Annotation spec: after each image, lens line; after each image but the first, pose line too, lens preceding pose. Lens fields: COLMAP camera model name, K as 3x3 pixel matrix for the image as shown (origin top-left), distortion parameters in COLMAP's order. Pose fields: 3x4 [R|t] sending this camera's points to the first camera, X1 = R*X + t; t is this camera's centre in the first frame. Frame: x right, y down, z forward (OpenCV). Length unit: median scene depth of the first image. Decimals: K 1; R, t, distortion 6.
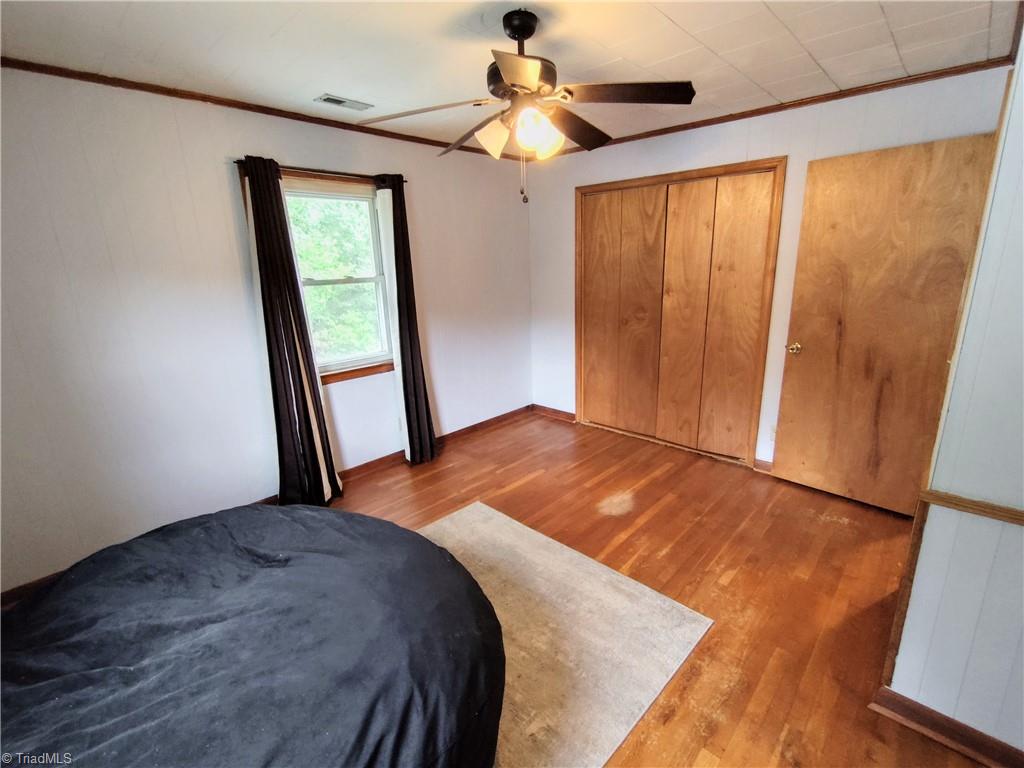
lens RADIAL K [[468.8, 0, 515.3], [0, 468.8, 379.5], [0, 0, 1]] dist [-0.003607, 0.000087]
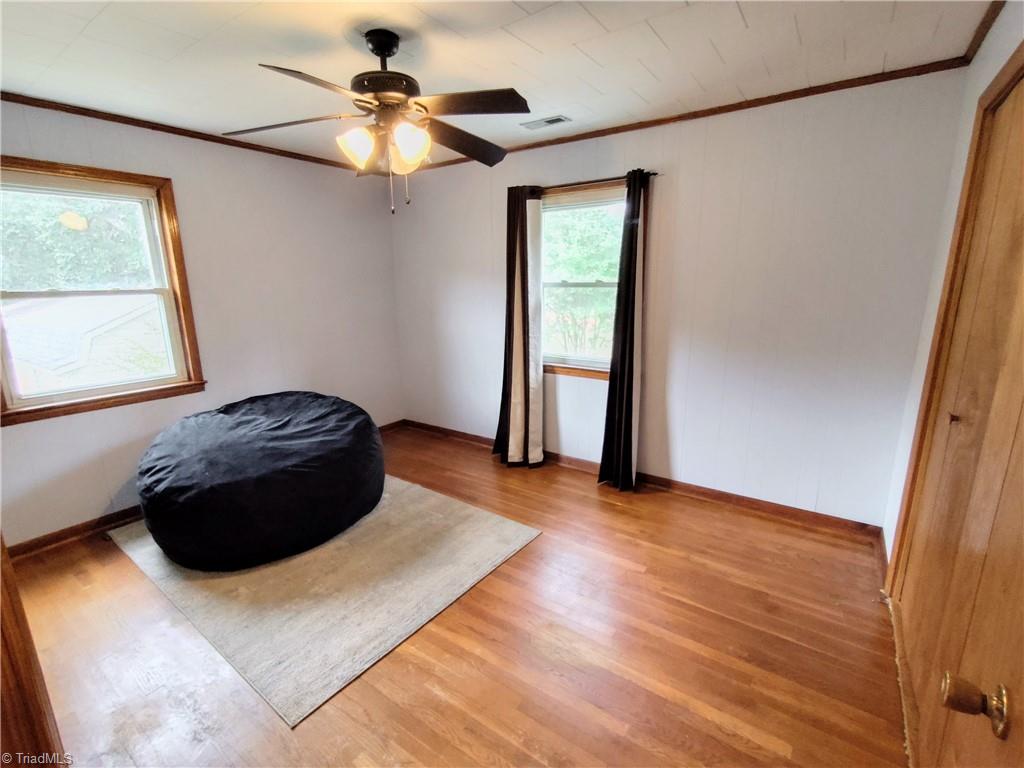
lens RADIAL K [[468.8, 0, 509.3], [0, 468.8, 382.2], [0, 0, 1]] dist [-0.003607, 0.000087]
pose [[0.142371, 0.246201, -0.958705, 0.704872], [-0.230683, 0.950153, 0.209748, -0.189975], [0.962557, 0.191295, 0.192069, 0.701410]]
